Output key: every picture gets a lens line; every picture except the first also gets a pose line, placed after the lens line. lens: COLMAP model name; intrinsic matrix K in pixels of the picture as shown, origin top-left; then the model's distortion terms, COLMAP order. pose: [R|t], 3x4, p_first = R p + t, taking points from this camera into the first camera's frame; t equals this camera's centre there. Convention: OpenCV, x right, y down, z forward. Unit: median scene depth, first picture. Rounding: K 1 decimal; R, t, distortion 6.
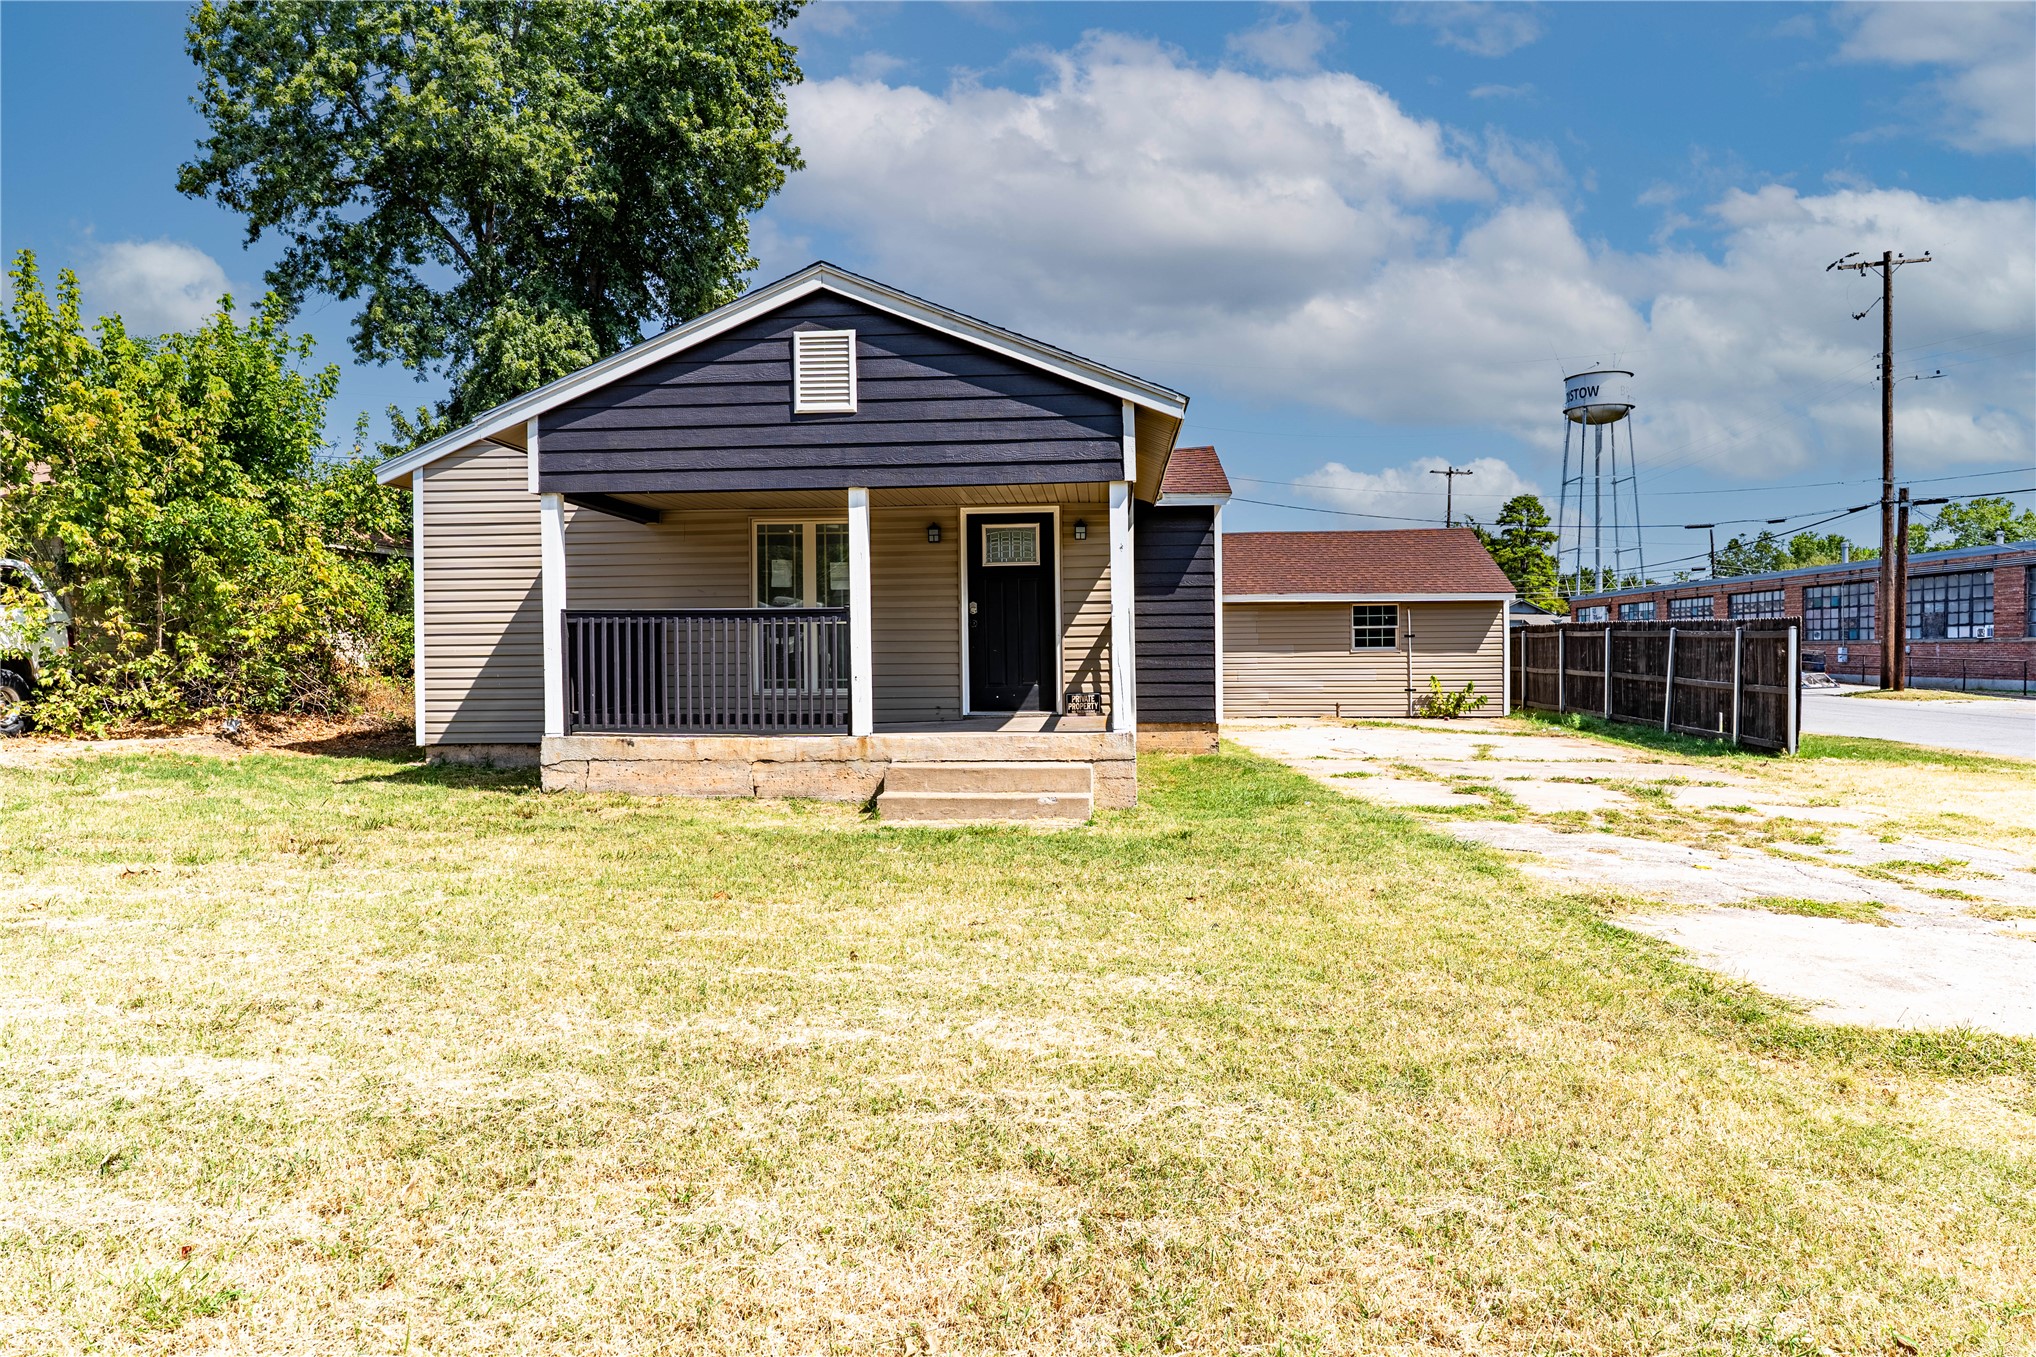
lens RADIAL K [[1300.5, 0, 1009.8], [0, 1300.5, 682.3], [0, 0, 1]] dist [-0.003022, 0.001994]
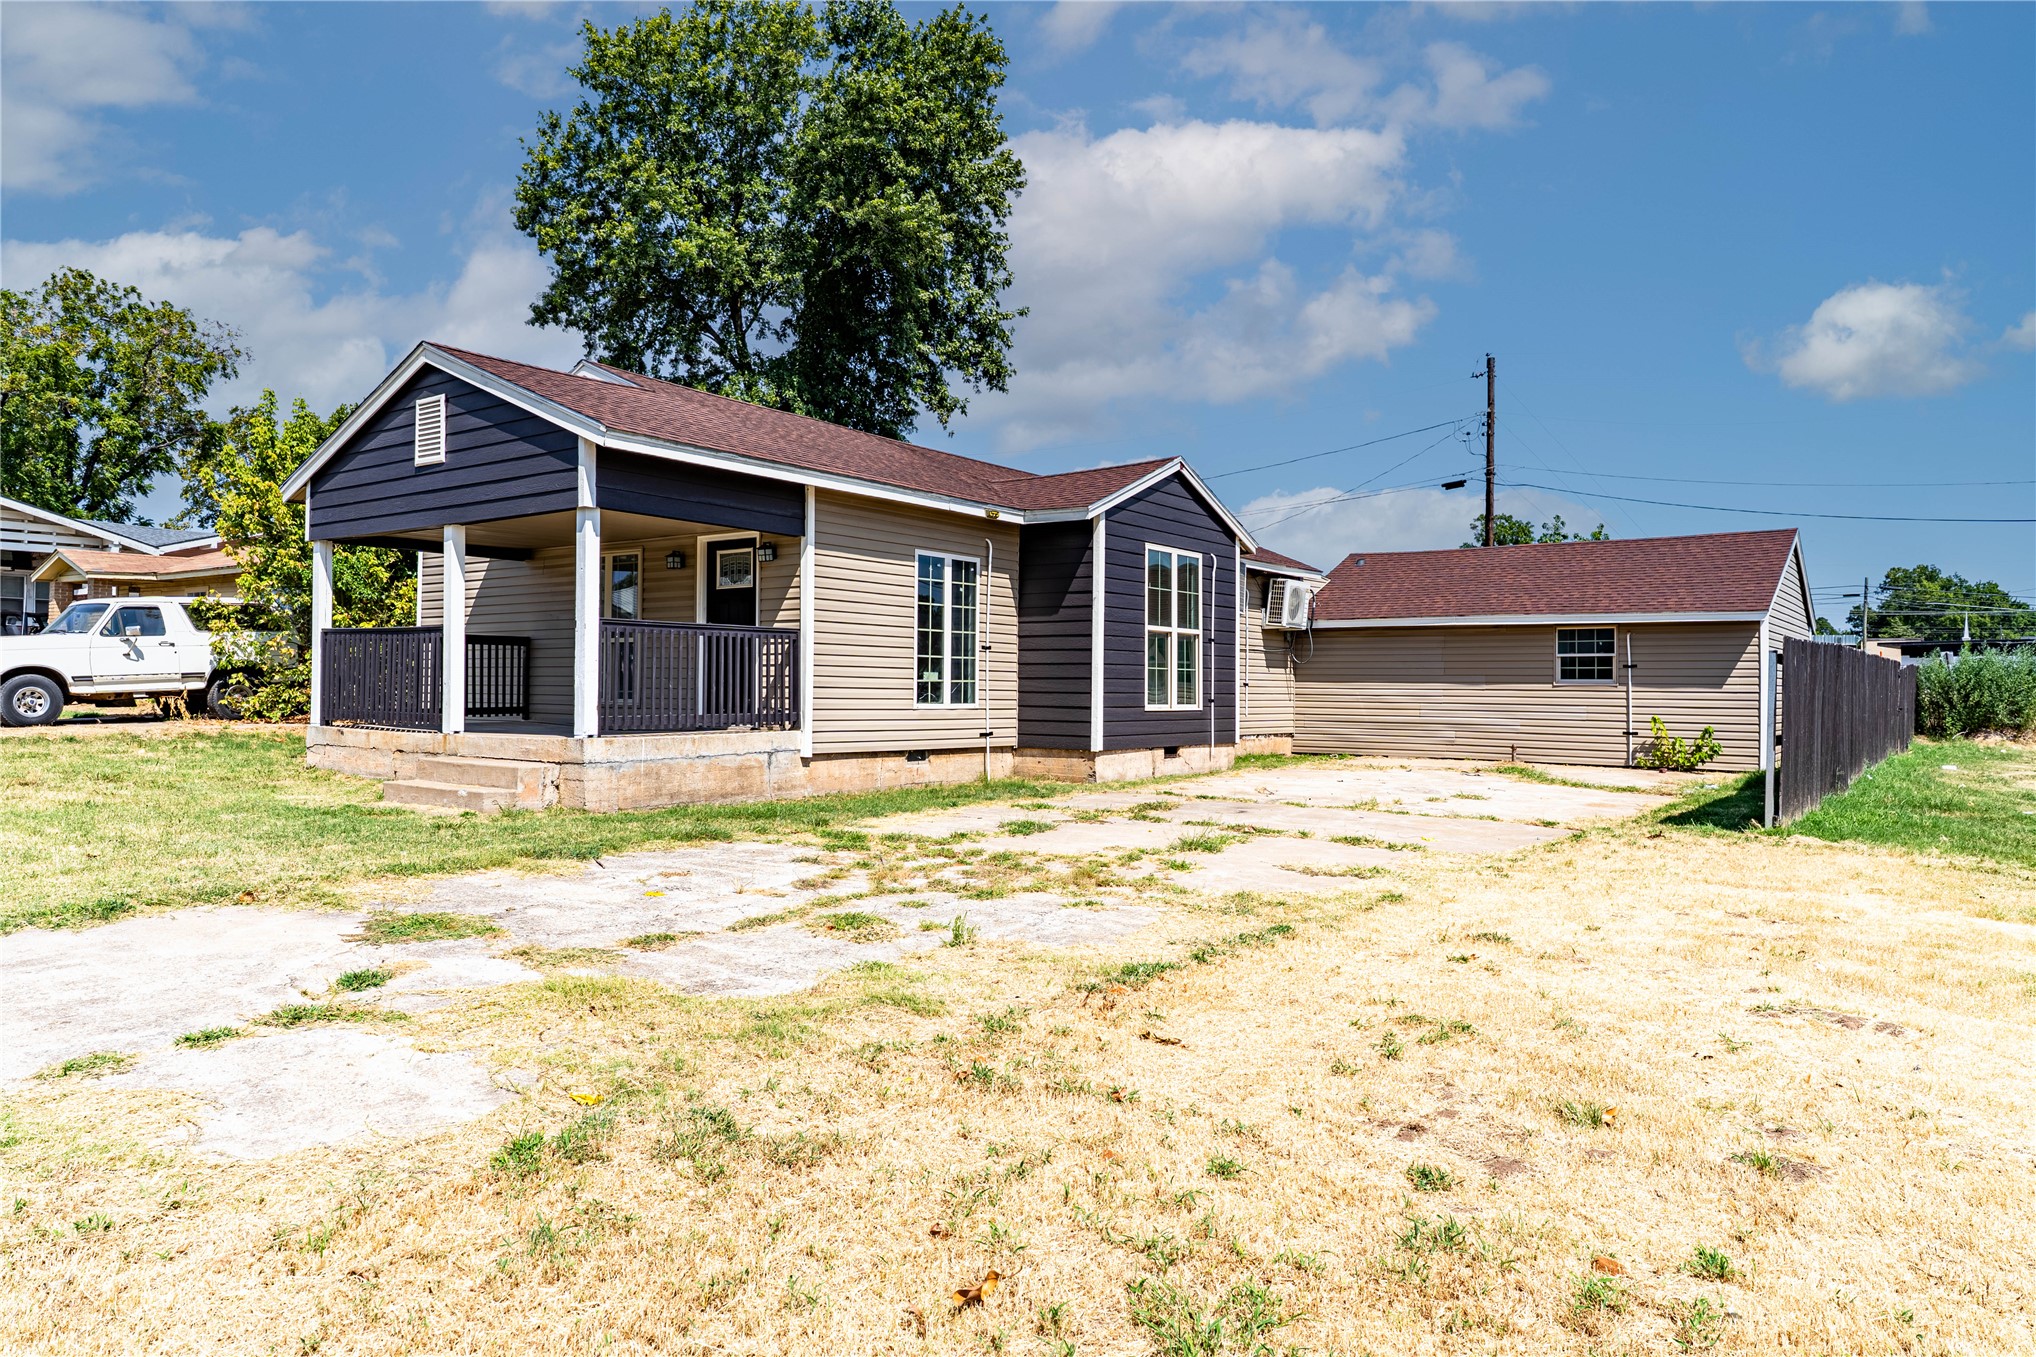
lens RADIAL K [[1300.5, 0, 1009.6], [0, 1300.5, 673.0], [0, 0, 1]] dist [-0.003022, 0.001994]
pose [[0.852628, 0.012094, -0.522379, 0.758417], [-0.029899, 0.999223, -0.025667, 0.001722], [0.521662, 0.037503, 0.852327, 0.203175]]
